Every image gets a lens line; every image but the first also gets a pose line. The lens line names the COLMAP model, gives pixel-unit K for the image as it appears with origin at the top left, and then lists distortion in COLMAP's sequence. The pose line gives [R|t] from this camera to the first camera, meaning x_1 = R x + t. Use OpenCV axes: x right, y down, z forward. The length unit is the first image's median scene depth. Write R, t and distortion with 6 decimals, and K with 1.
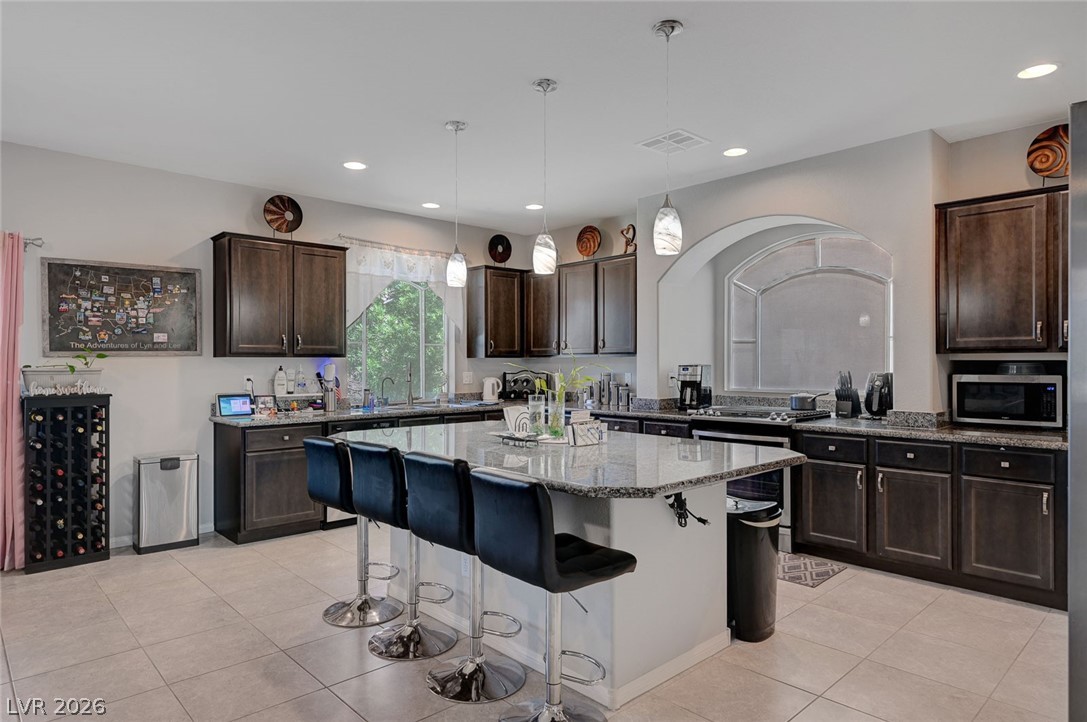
lens RADIAL K [[642.0, 0, 550.3], [0, 642.0, 361.6], [0, 0, 1]] dist [-0.000851, -0.001855]
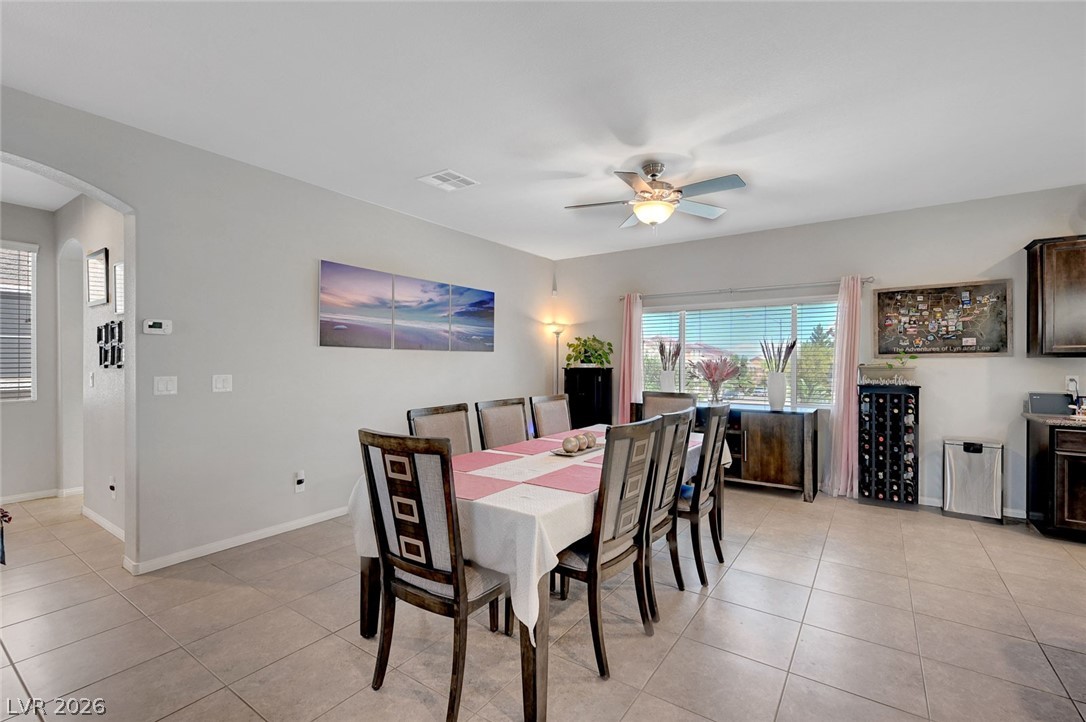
lens RADIAL K [[477.7, 0, 544.9], [0, 477.7, 362.2], [0, 0, 1]] dist [0.002343, 0.001321]
pose [[0.216365, 0.004378, -0.976303, 0.097814], [-0.004033, 0.999985, 0.003591, 0.001241], [0.976304, 0.003161, 0.216379, 0.037218]]
